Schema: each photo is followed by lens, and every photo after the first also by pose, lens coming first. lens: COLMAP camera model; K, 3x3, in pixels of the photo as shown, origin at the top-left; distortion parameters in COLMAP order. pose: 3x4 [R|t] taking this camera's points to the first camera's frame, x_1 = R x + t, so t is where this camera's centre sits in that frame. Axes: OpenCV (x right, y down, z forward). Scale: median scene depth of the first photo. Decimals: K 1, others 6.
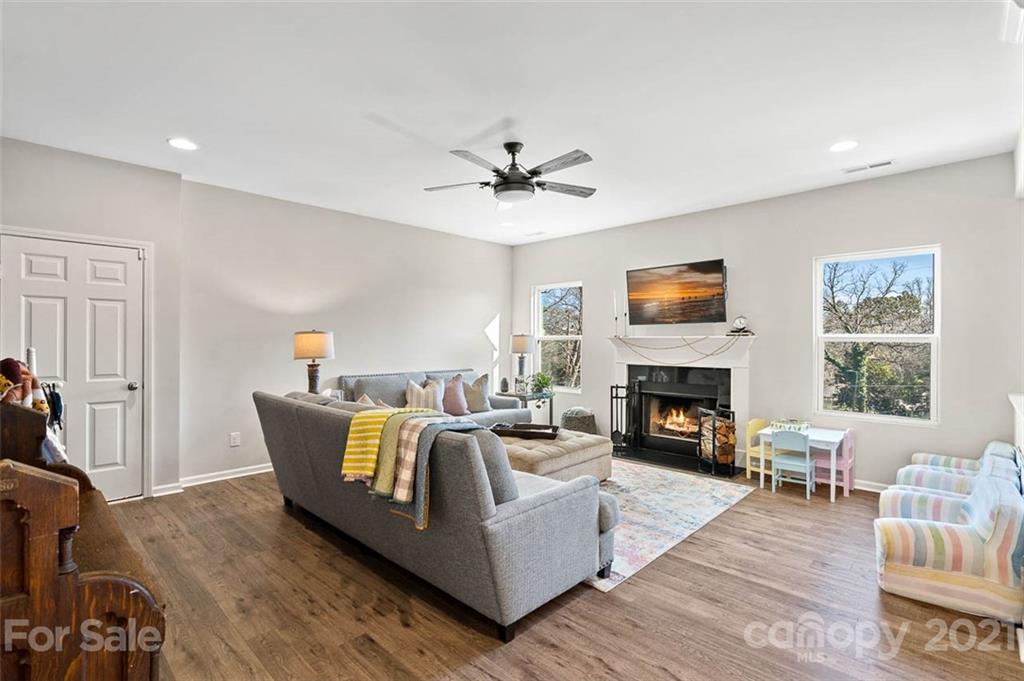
lens RADIAL K [[479.2, 0, 498.7], [0, 479.2, 342.2], [0, 0, 1]] dist [0.000103, 0.000630]
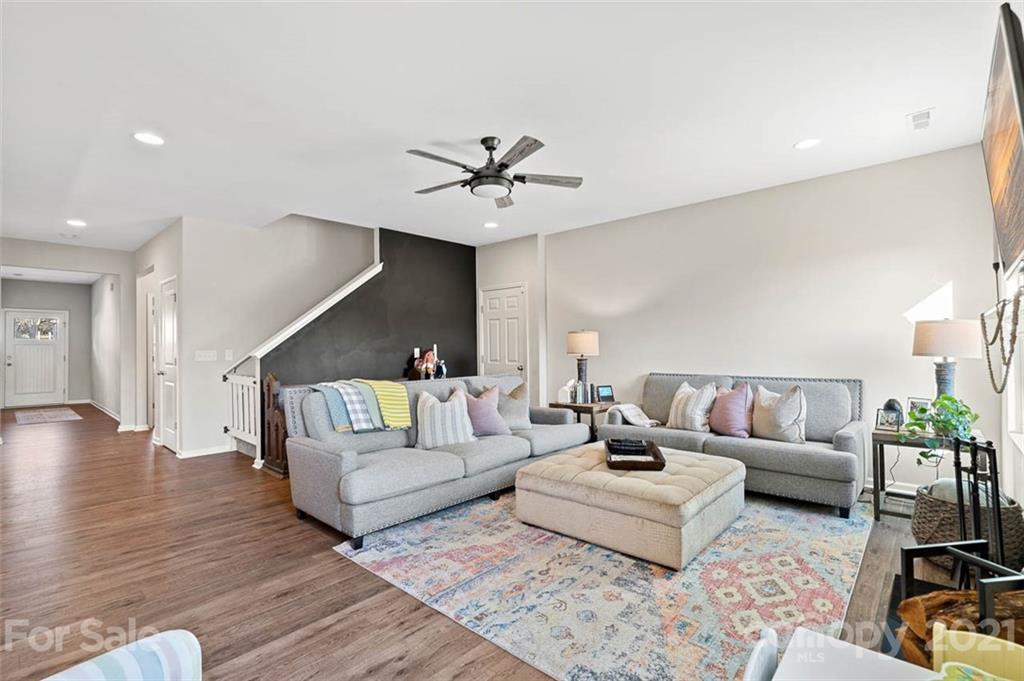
lens RADIAL K [[470.5, 0, 512.0], [0, 470.5, 340.5], [0, 0, 1]] dist [-0.004556, -0.000313]
pose [[0.040534, -0.016476, -0.999042, 0.849597], [0.002438, 0.999863, -0.016391, 0.020204], [0.999175, -0.001772, 0.040568, 0.846408]]
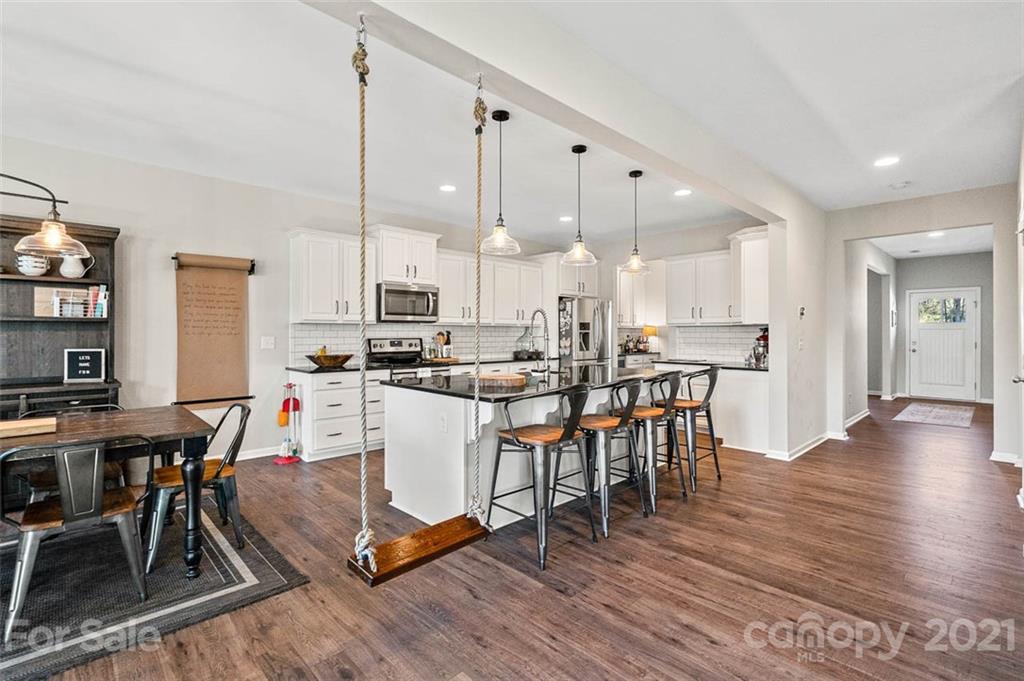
lens RADIAL K [[473.5, 0, 484.7], [0, 473.5, 333.9], [0, 0, 1]] dist [-0.004129, -0.000317]
pose [[-0.998852, -0.001131, 0.047885, 0.269904], [-0.001071, 0.999999, 0.001284, 0.017724], [-0.047887, 0.001231, -0.998852, 0.679081]]
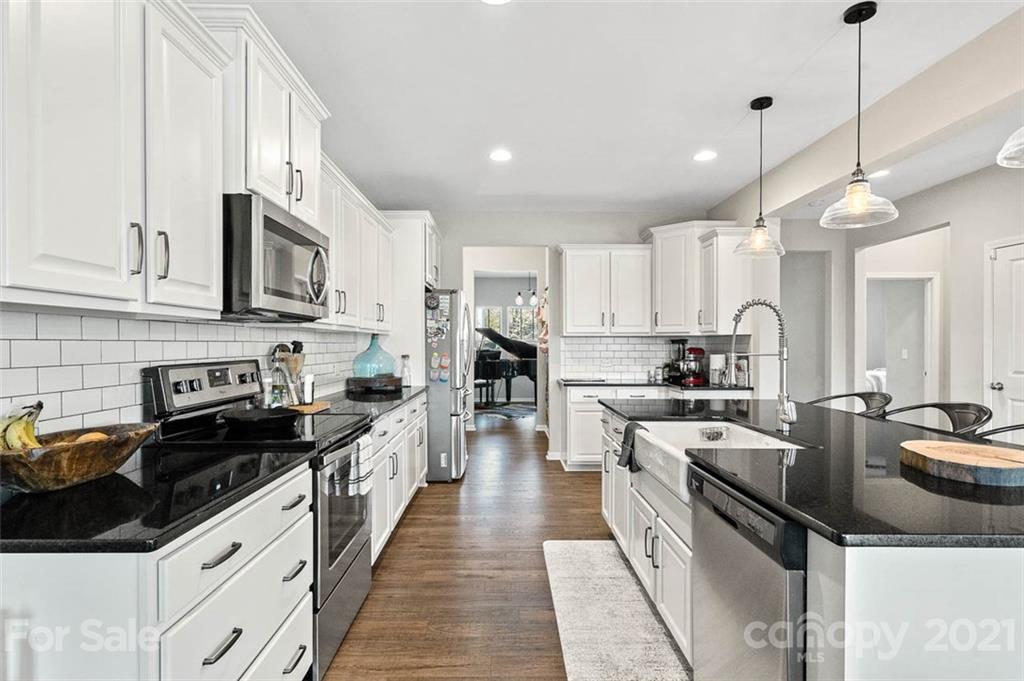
lens RADIAL K [[528.9, 0, 512.0], [0, 528.9, 340.5], [0, 0, 1]] dist [0.034229, -0.000074]
pose [[-0.693981, -0.005305, -0.719973, 0.801561], [-0.001386, 0.999981, -0.006033, 0.012875], [0.719992, -0.003189, -0.693975, -0.113962]]
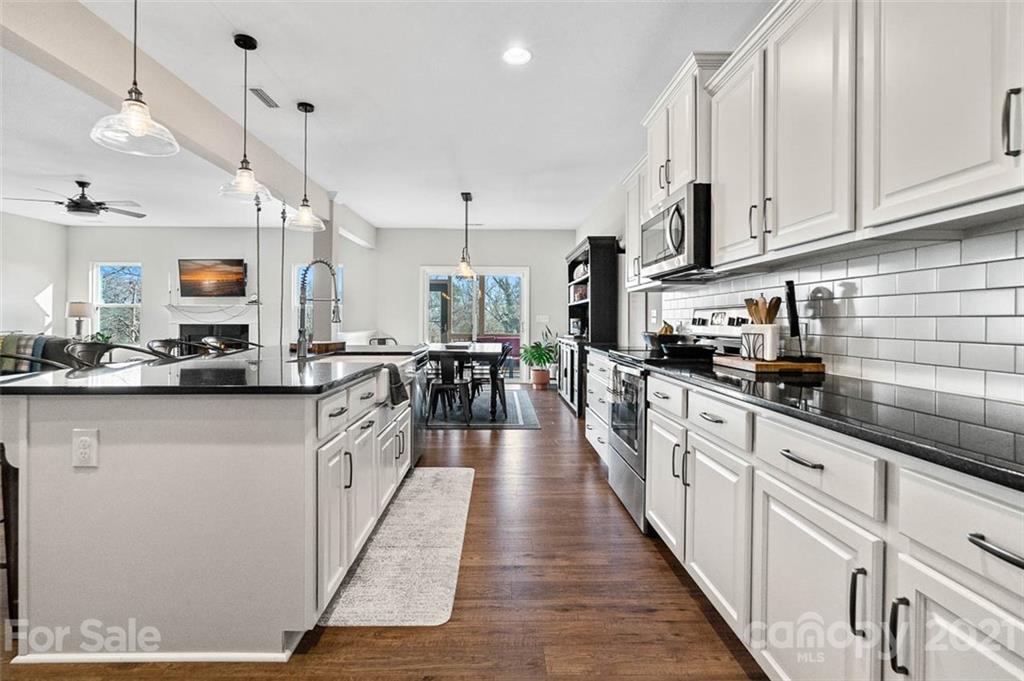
lens RADIAL K [[481.9, 0, 501.7], [0, 481.9, 320.2], [0, 0, 1]] dist [0.002614, 0.000255]
pose [[0.700618, 0.000713, 0.713536, -0.123266], [0.000156, 0.999999, -0.001152, 0.052110], [-0.713537, 0.000918, 0.700617, -1.010529]]
